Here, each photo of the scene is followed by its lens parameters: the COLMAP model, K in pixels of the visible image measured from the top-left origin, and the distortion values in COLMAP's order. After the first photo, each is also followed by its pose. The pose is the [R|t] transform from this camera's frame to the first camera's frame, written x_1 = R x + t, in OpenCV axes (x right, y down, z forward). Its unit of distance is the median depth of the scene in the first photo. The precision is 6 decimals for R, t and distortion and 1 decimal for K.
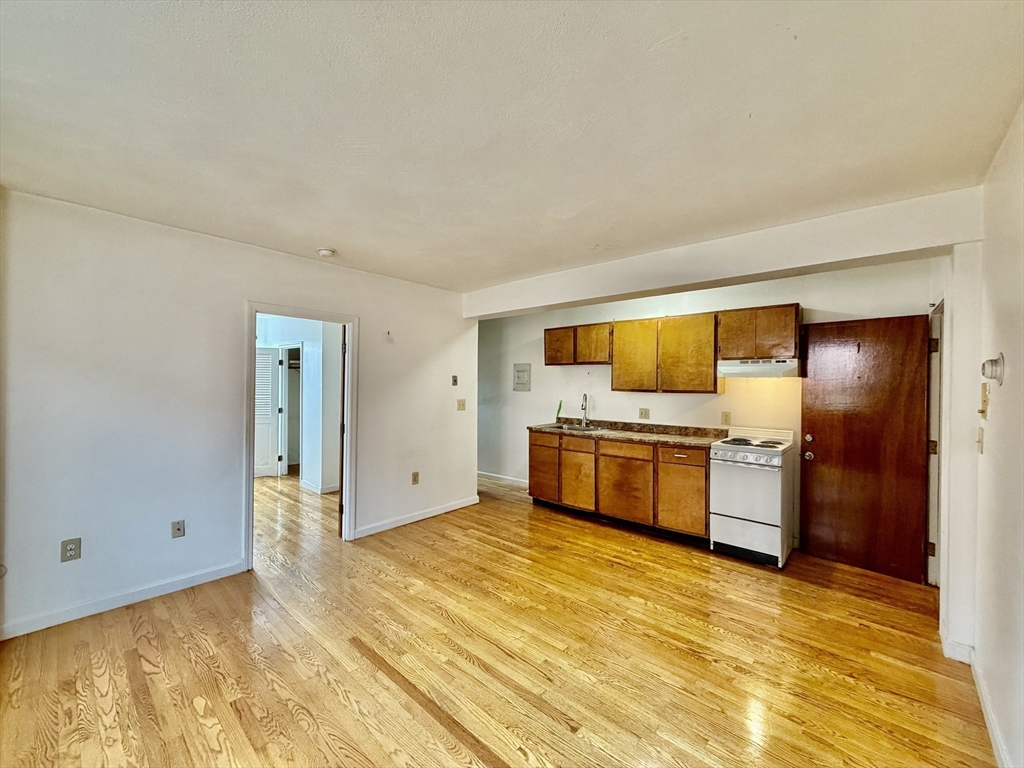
lens RADIAL K [[407.5, 0, 508.5], [0, 407.5, 382.4], [0, 0, 1]] dist [0.001811, -0.000630]
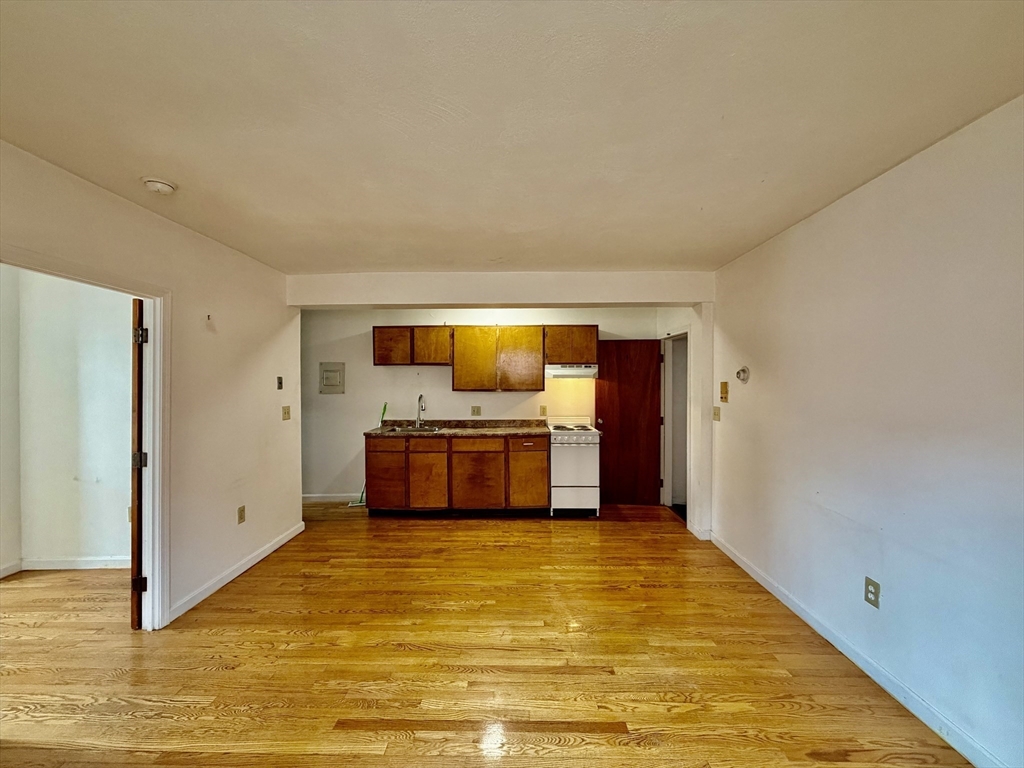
lens RADIAL K [[407.5, 0, 509.9], [0, 407.5, 383.6], [0, 0, 1]] dist [0.001811, -0.000630]
pose [[0.755915, -0.012783, 0.654545, -0.406288], [0.008597, 0.999917, 0.009599, -0.009154], [-0.654613, -0.001629, 0.755962, 0.136636]]
